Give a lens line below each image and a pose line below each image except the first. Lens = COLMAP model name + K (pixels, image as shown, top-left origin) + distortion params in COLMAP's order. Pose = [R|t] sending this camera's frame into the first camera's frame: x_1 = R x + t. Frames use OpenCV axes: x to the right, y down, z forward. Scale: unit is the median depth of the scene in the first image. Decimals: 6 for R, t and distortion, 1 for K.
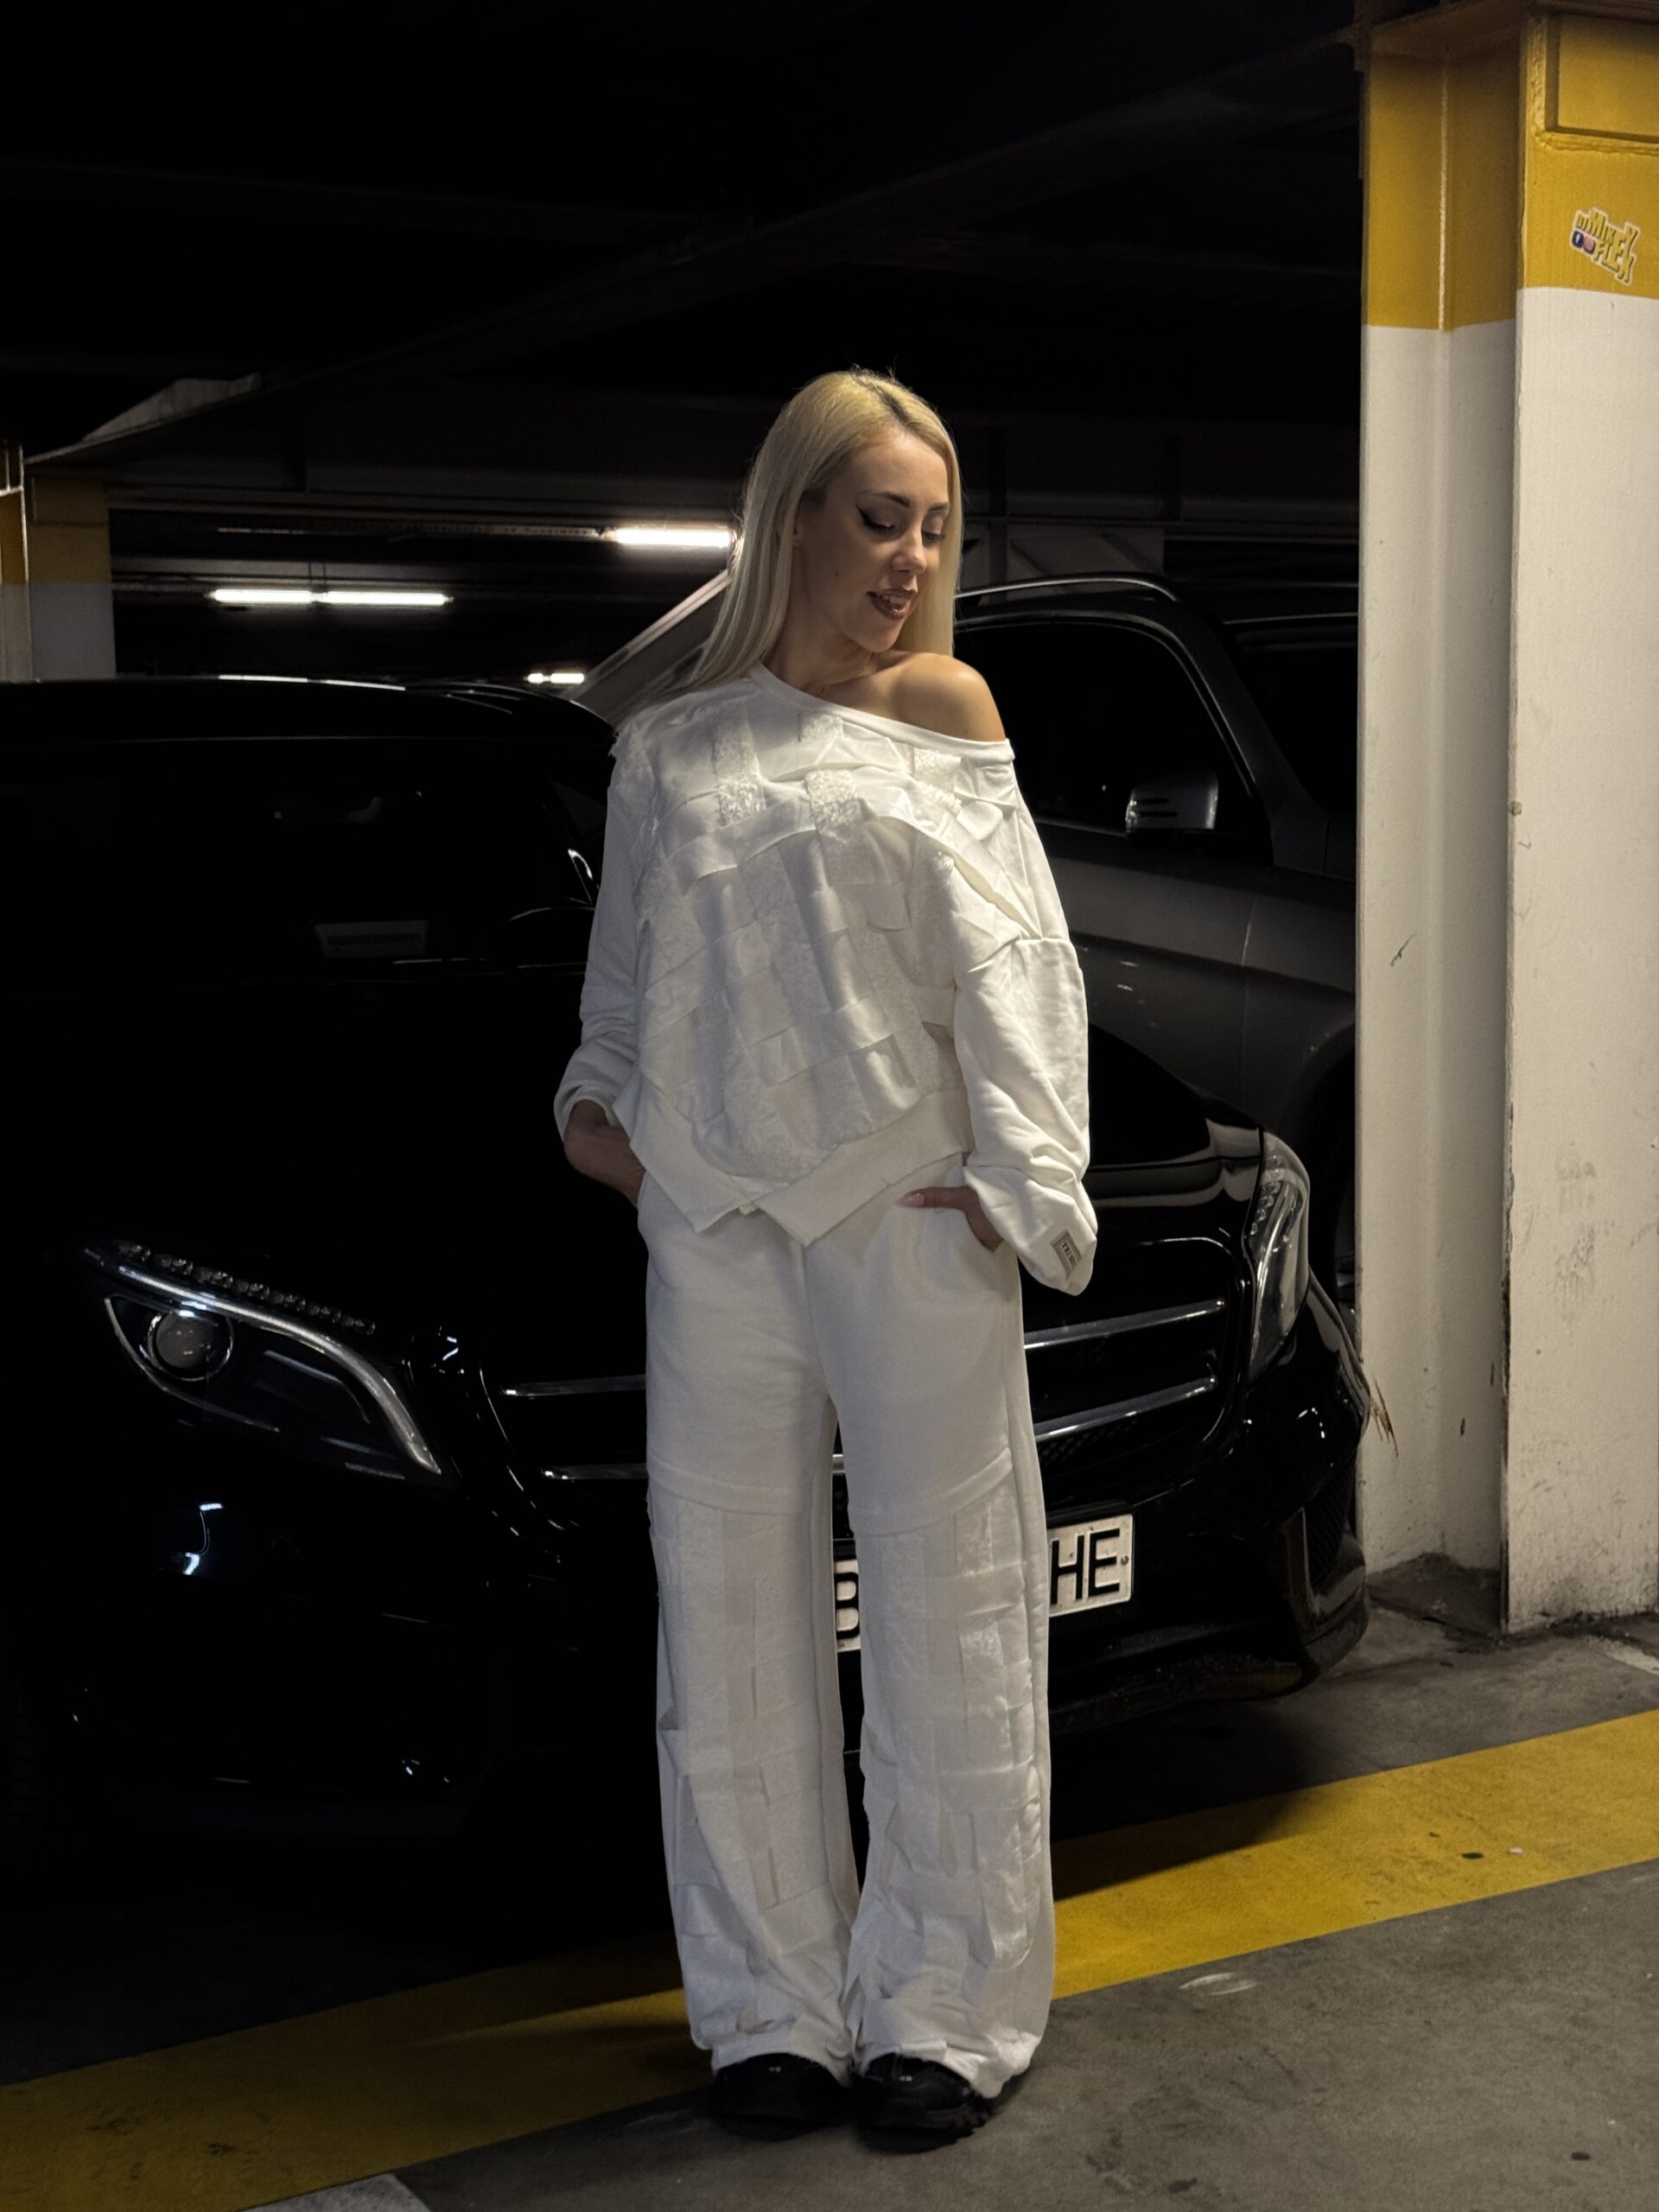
lens RADIAL K [[3192.5, 0, 833.3], [0, 3192.5, 1145.5], [0, 0, 1]] dist [0.221052, -0.480913]
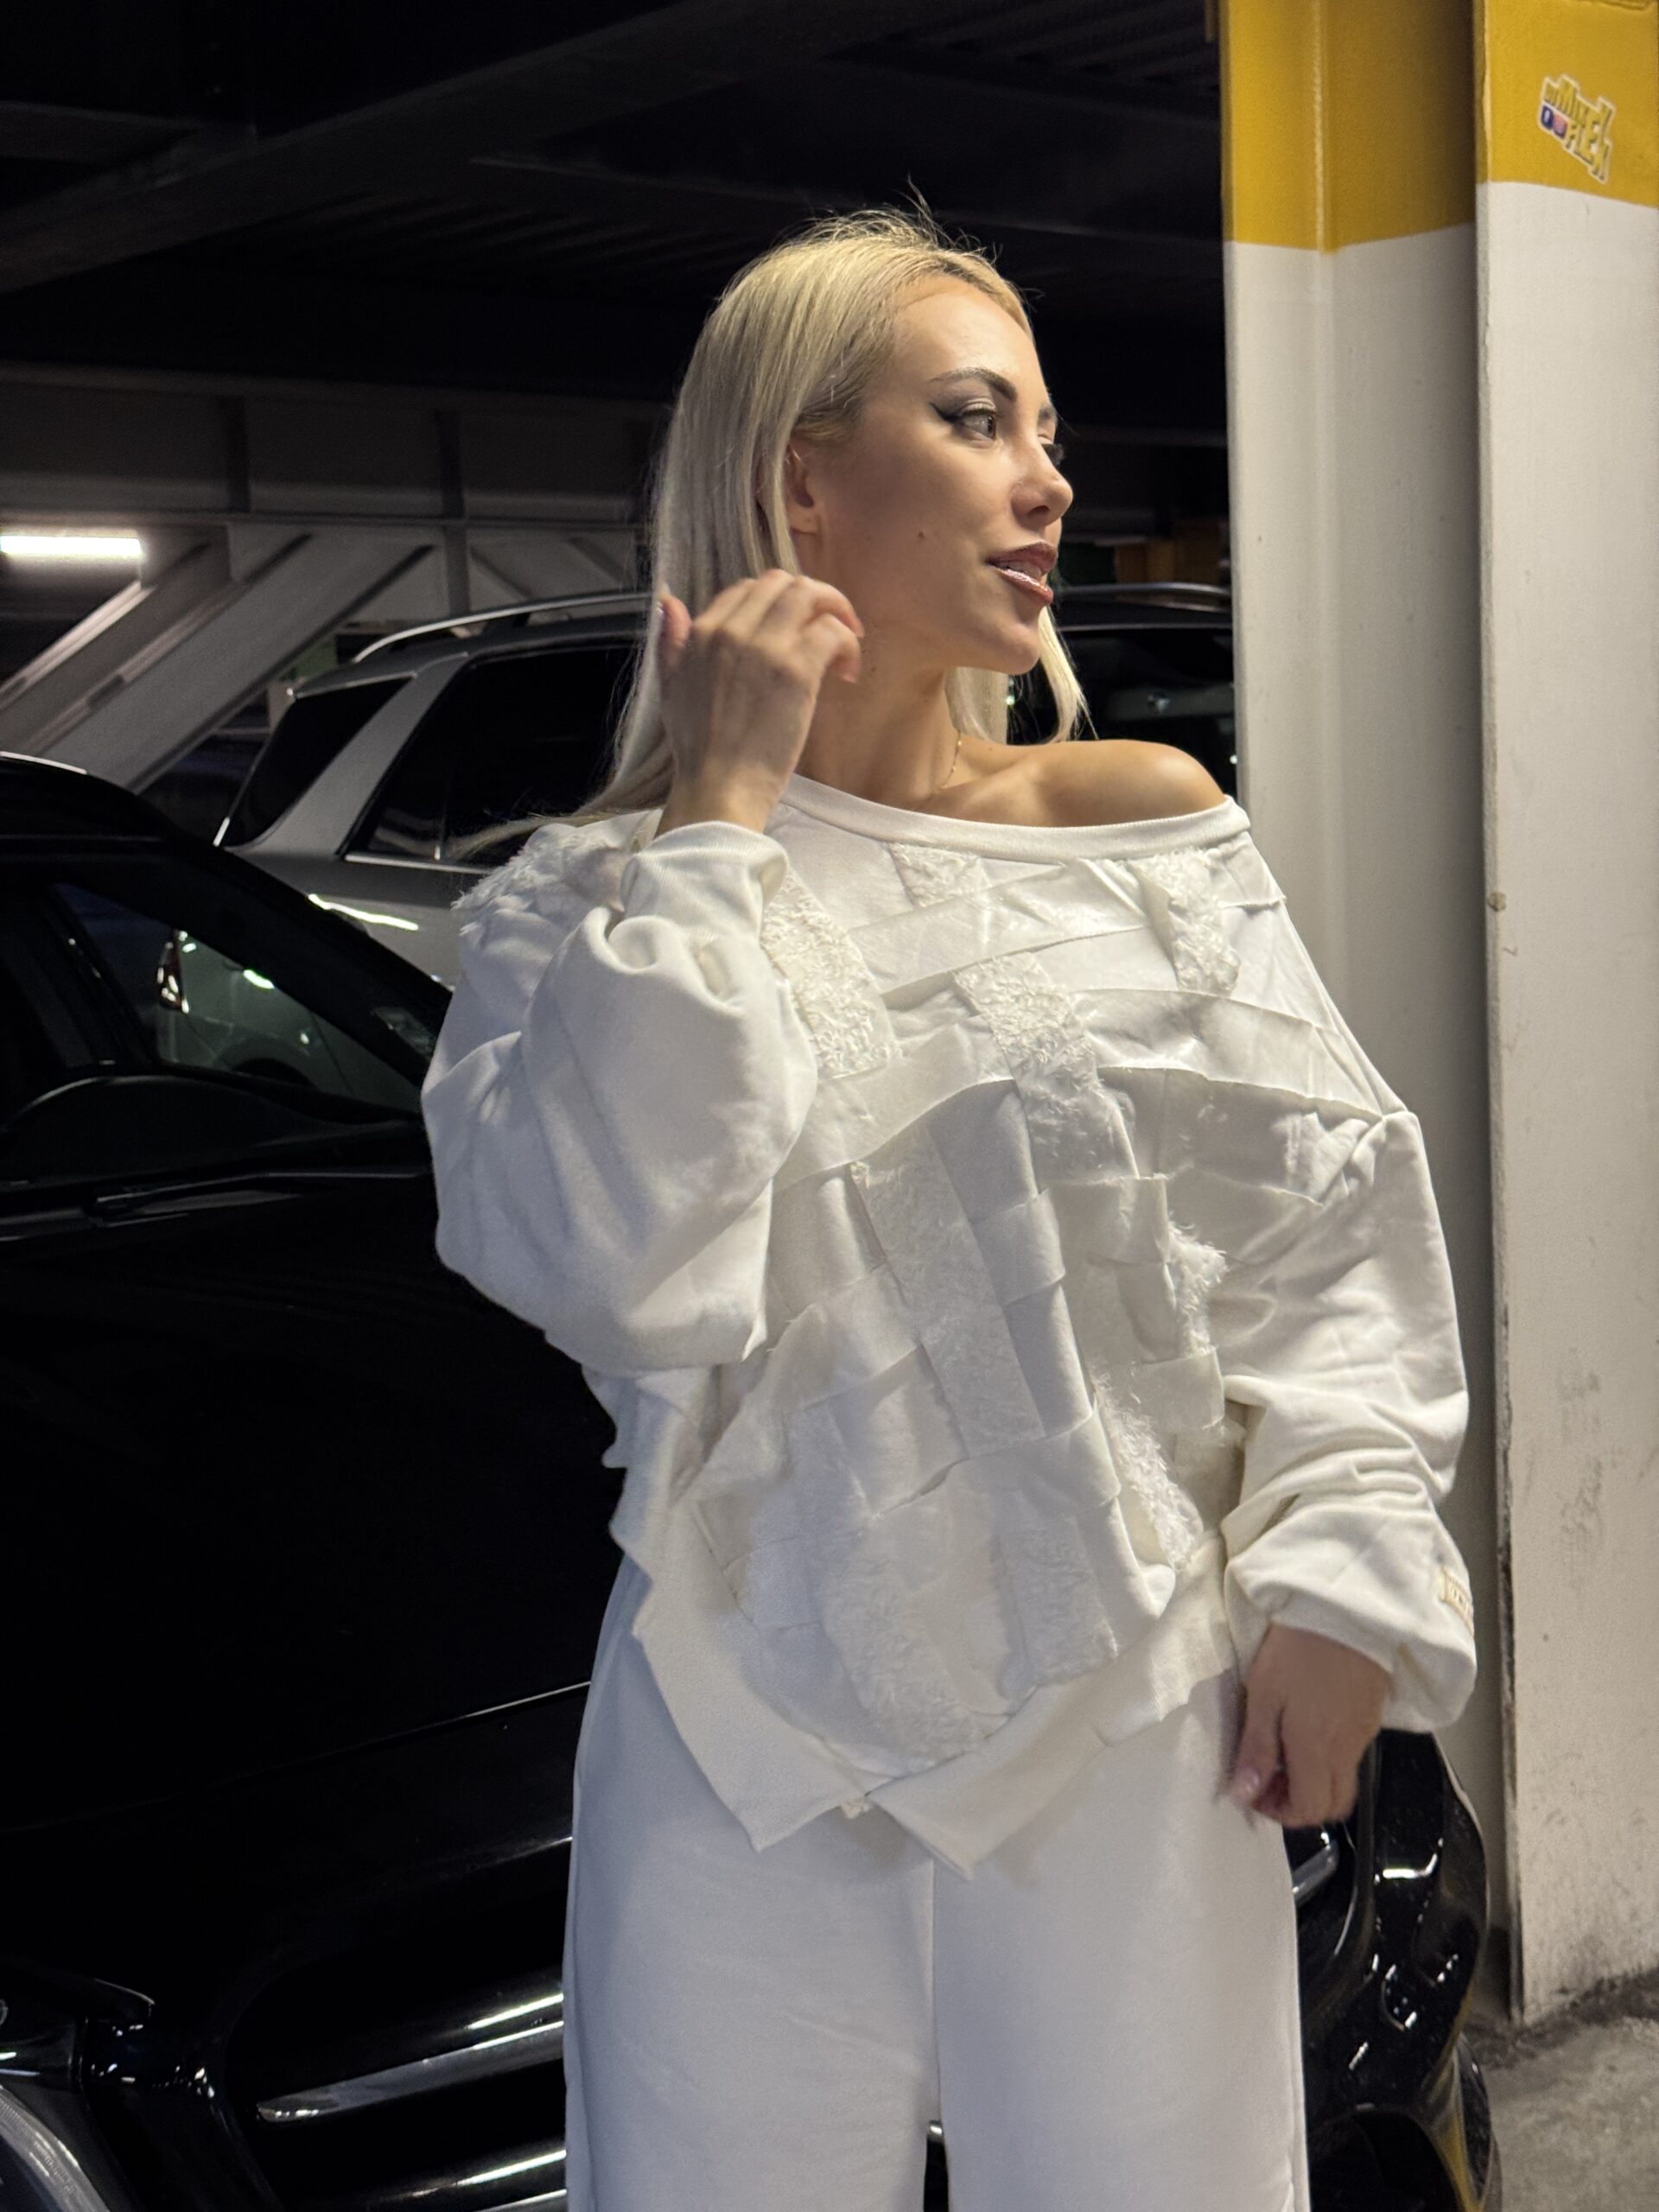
lens RADIAL K [[3192.5, 0, 833.3], [0, 3192.5, 1145.5], [0, 0, 1]] dist [0.221052, -0.480913]
pose [[0.976355, -0.052614, 0.209674, -0.087275], [0.053237, 0.998578, 0.002678, -0.057932], [-0.209516, 0.008548, 0.977768, 0.313564]]
